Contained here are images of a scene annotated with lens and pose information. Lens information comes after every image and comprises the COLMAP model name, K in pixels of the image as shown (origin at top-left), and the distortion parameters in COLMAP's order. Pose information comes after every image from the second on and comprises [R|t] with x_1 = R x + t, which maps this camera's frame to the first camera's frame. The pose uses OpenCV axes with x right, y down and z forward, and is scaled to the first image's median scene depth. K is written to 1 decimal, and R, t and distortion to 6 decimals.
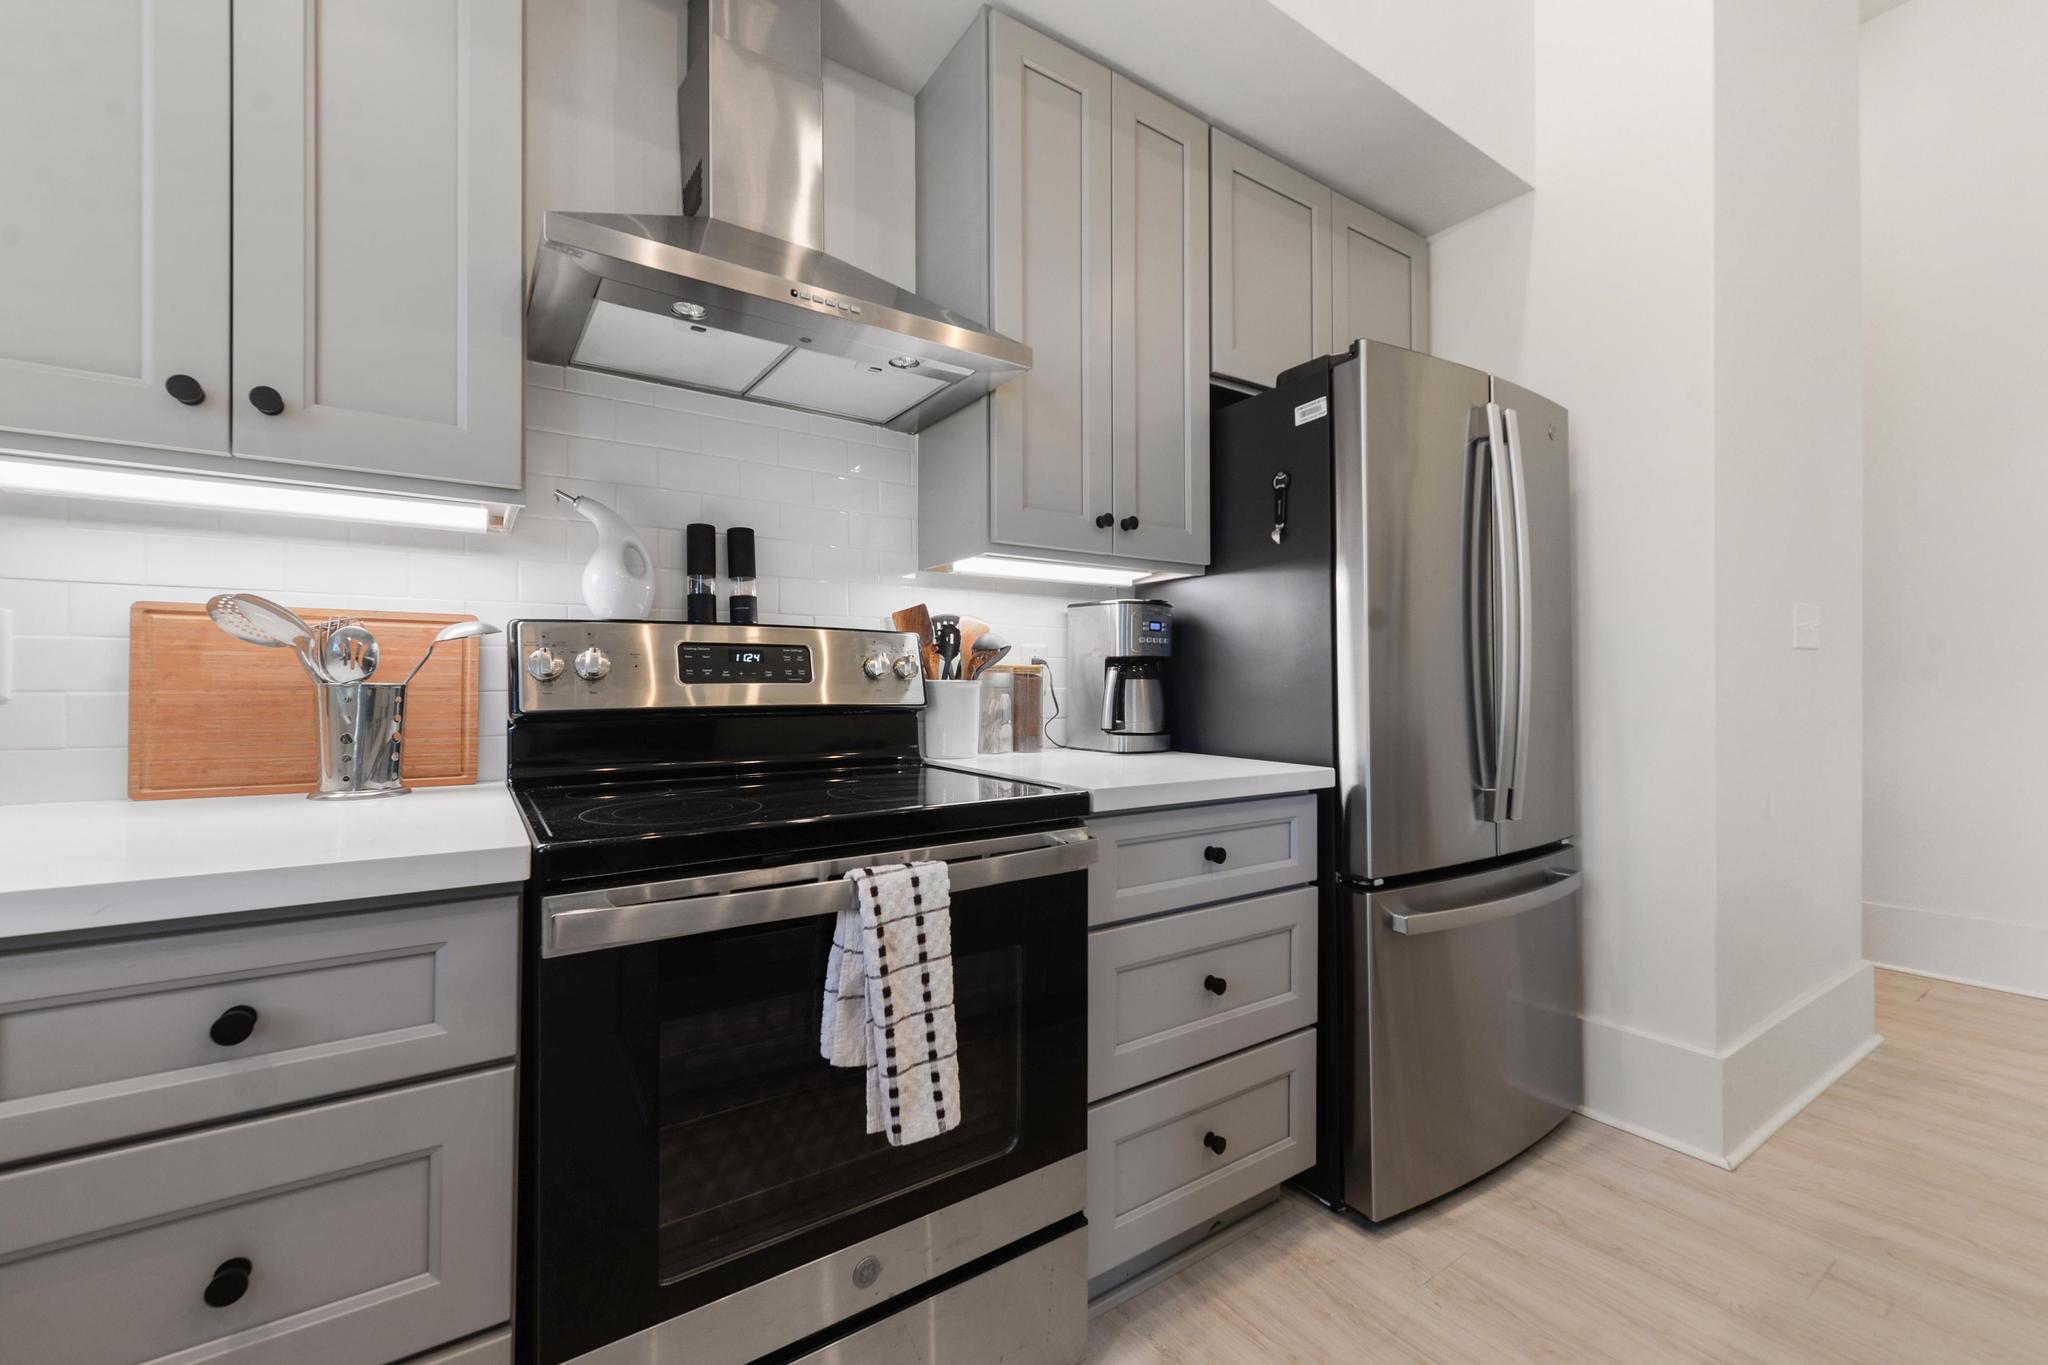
lens RADIAL K [[823.1, 0, 996.0], [0, 823.1, 678.8], [0, 0, 1]] dist [0.004824, -0.000332]
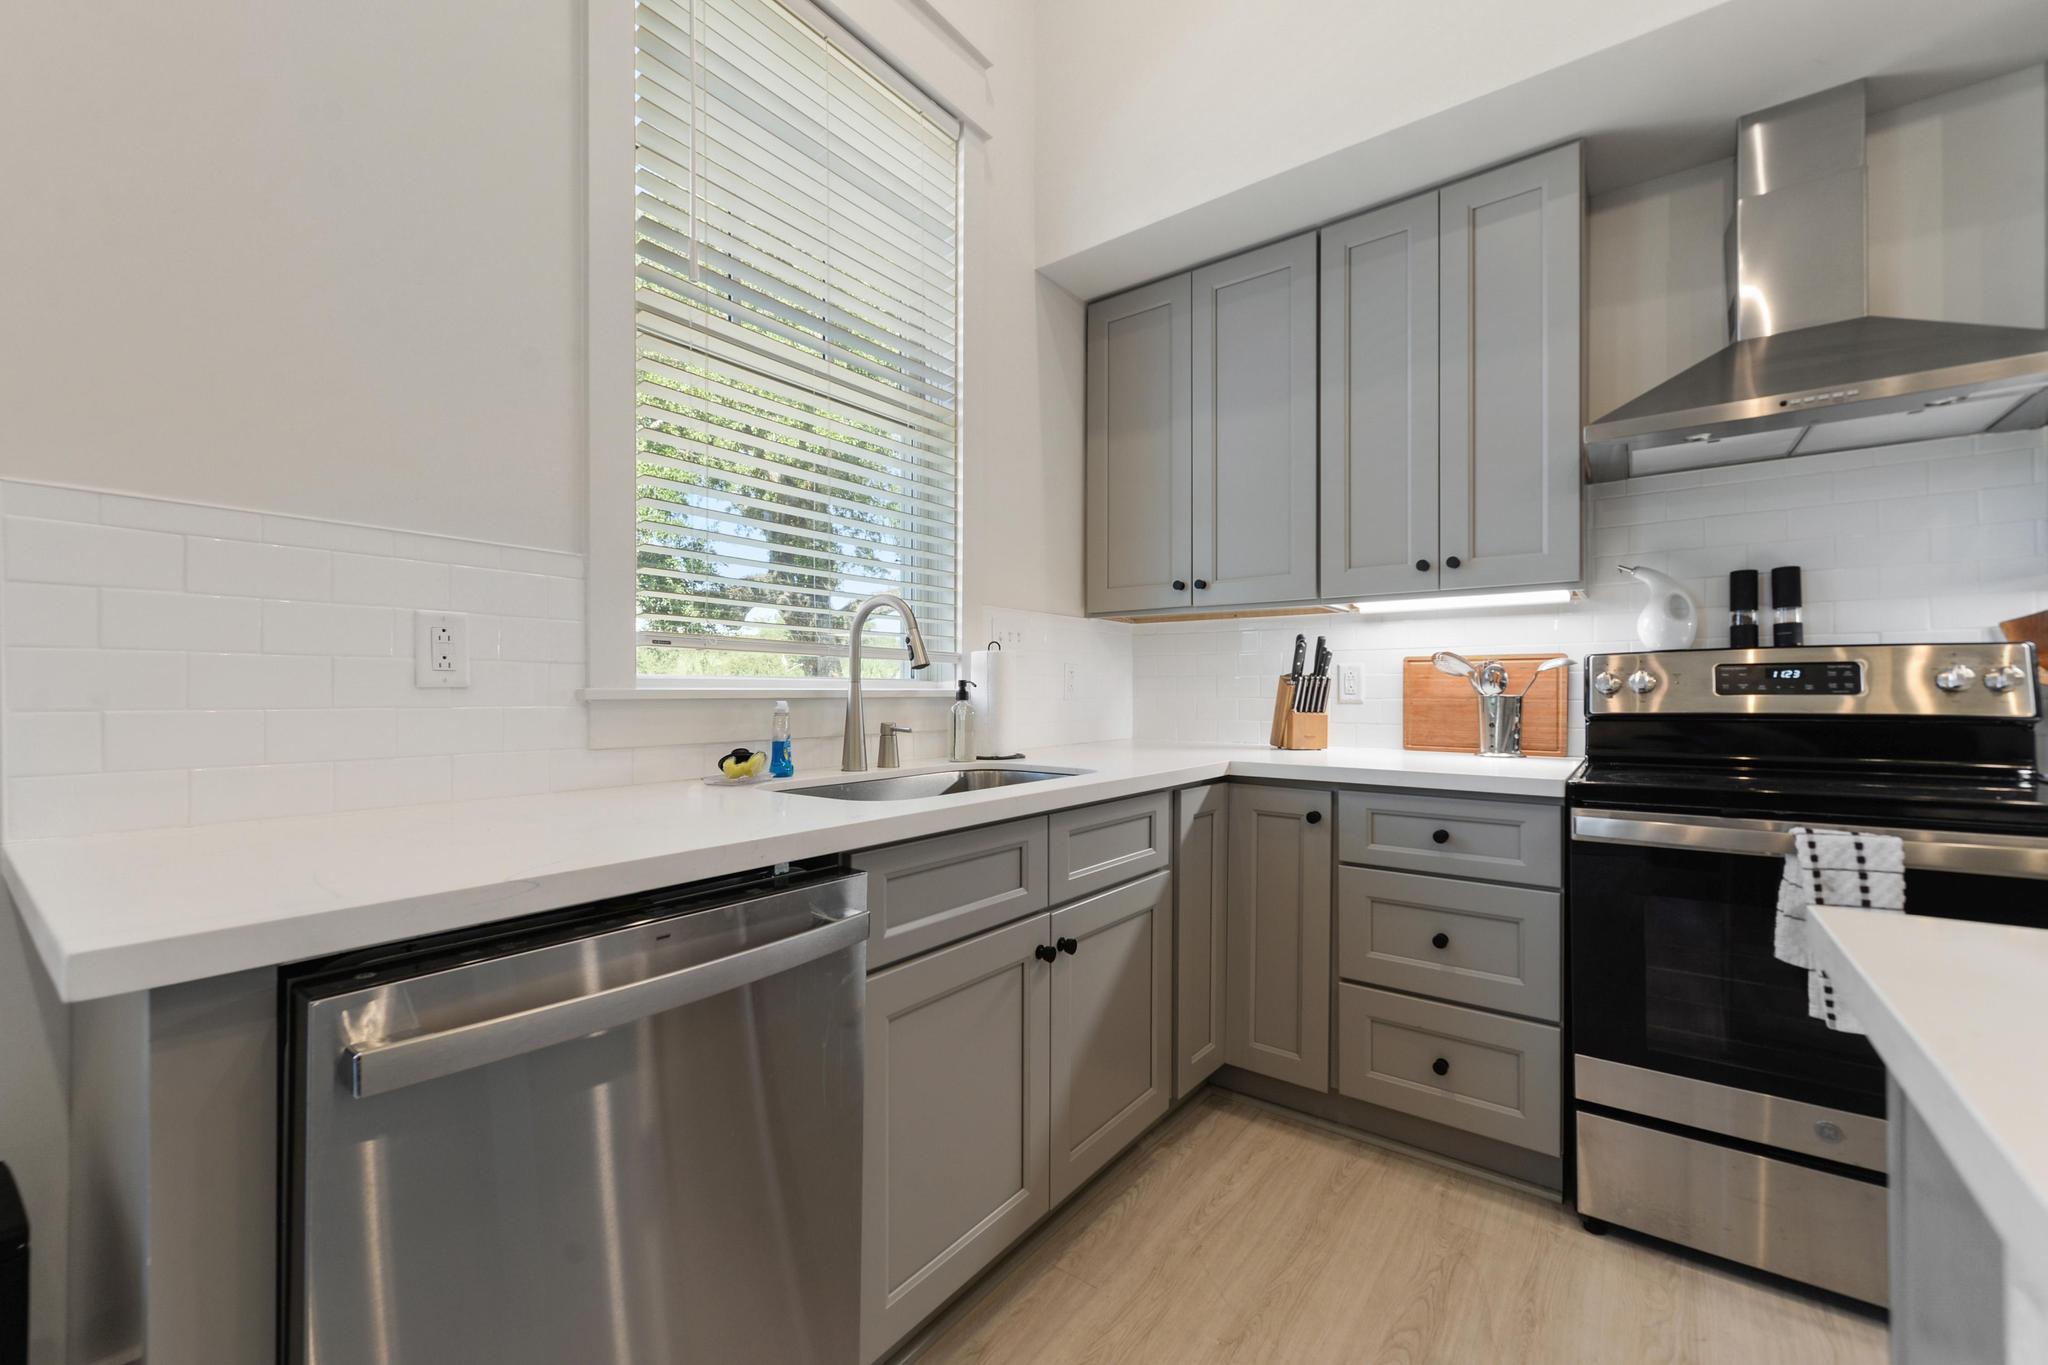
lens RADIAL K [[835.3, 0, 1017.2], [0, 835.3, 691.4], [0, 0, 1]] dist [0.003708, -0.000108]
pose [[0.337271, -0.000764, -0.941407, 0.546137], [0.009112, 0.999955, 0.002453, -0.015102], [0.941363, -0.009405, 0.337263, -0.560485]]
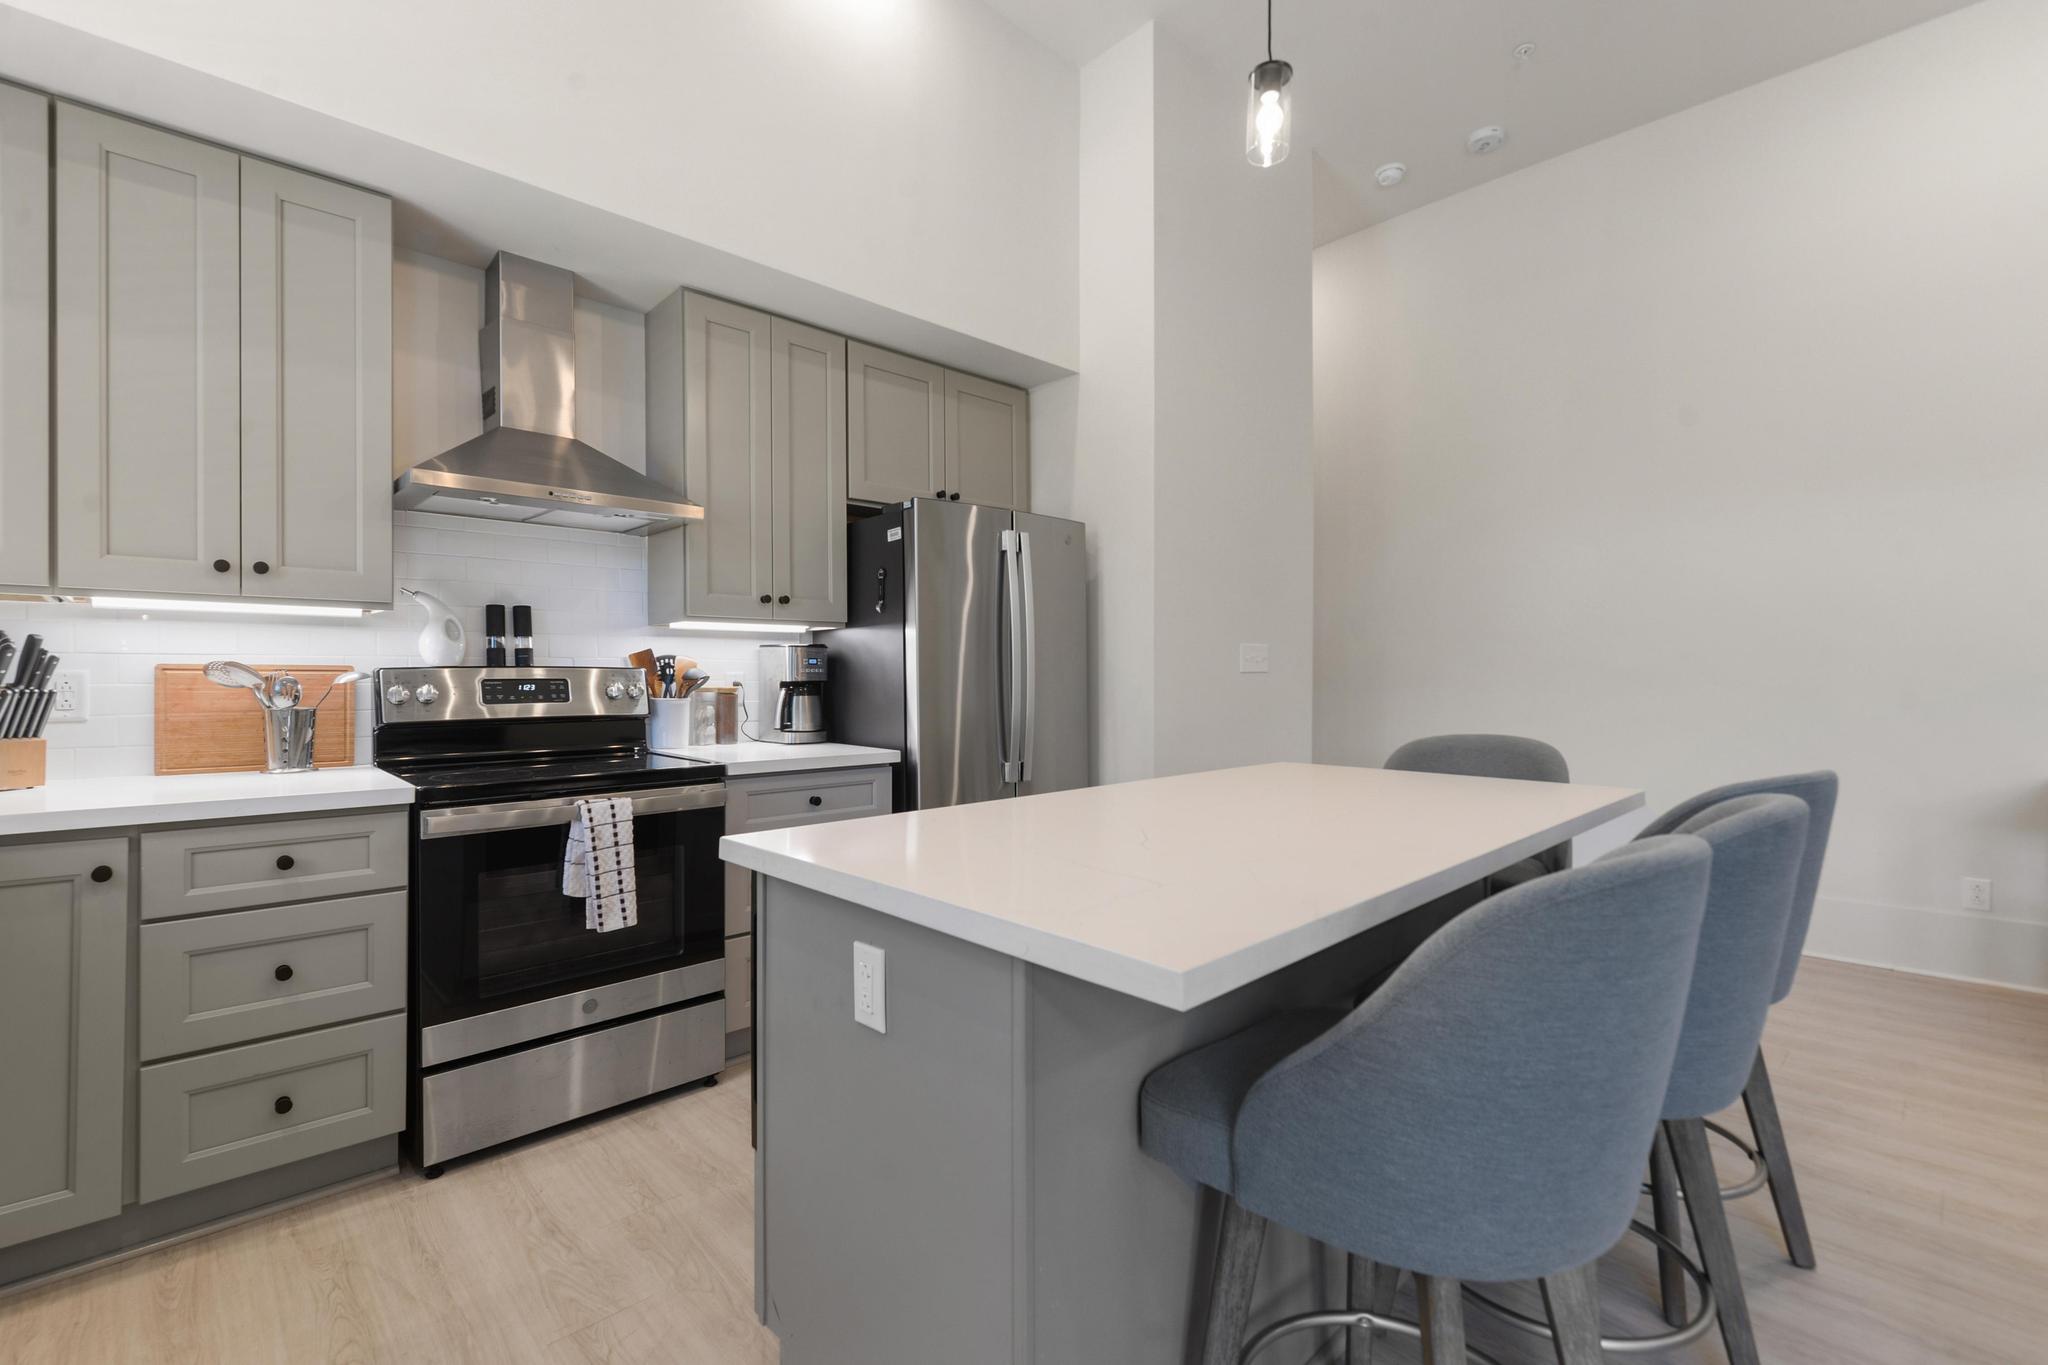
lens RADIAL K [[894.2, 0, 985.3], [0, 894.2, 681.6], [0, 0, 1]] dist [0.000393, -0.000052]
pose [[0.986452, -0.000596, 0.164048, 0.337812], [-0.001675, 0.999905, 0.013703, -0.070552], [-0.164041, -0.013792, 0.986357, -0.996583]]
